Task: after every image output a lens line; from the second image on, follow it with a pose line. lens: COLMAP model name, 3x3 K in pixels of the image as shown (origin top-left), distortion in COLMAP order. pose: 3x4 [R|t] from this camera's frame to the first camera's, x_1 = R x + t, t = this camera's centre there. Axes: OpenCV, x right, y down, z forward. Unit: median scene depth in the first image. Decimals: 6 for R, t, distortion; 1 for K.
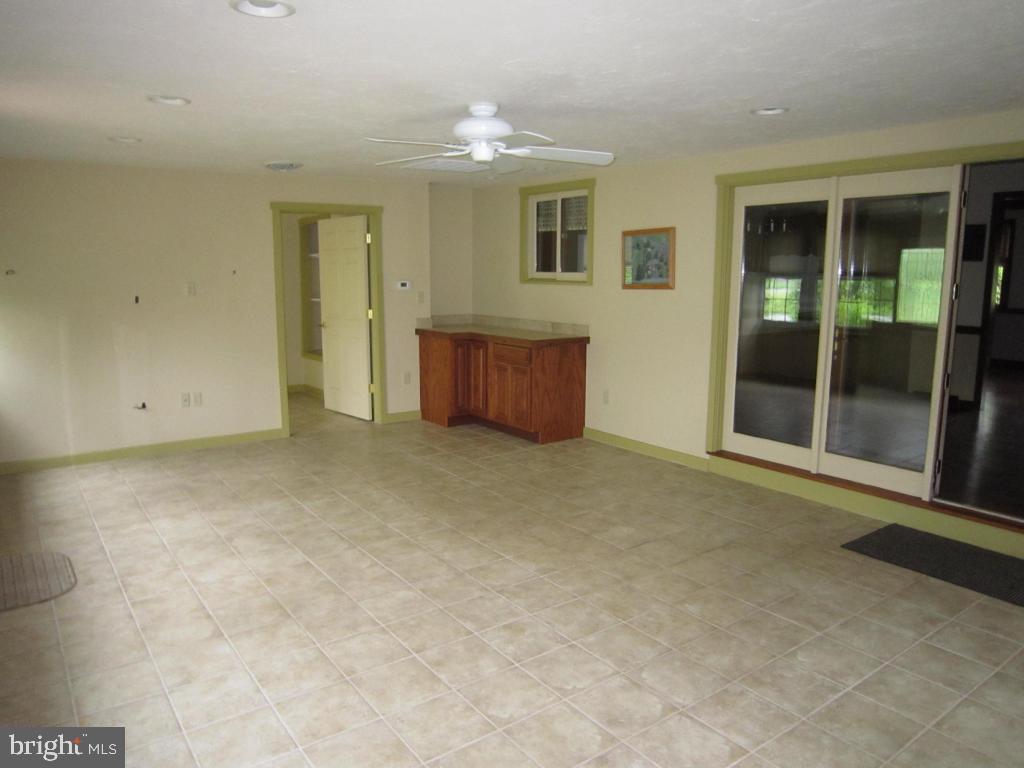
lens RADIAL K [[715.9, 0, 509.1], [0, 715.9, 383.9], [0, 0, 1]] dist [-0.073409, 0.036118]
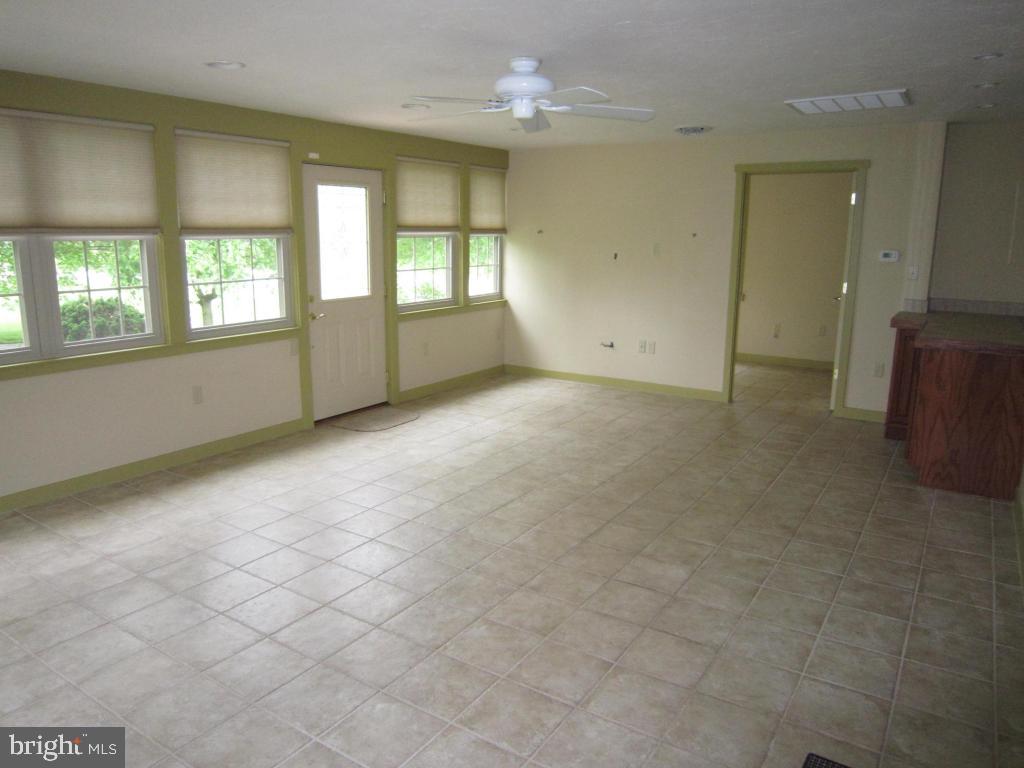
lens RADIAL K [[715.9, 0, 509.1], [0, 715.9, 383.9], [0, 0, 1]] dist [-0.073409, 0.036118]
pose [[0.349177, 0.193245, -0.916914, 0.829725], [-0.152418, 0.977186, 0.147904, -0.086357], [0.924578, 0.088109, 0.370665, 0.577901]]
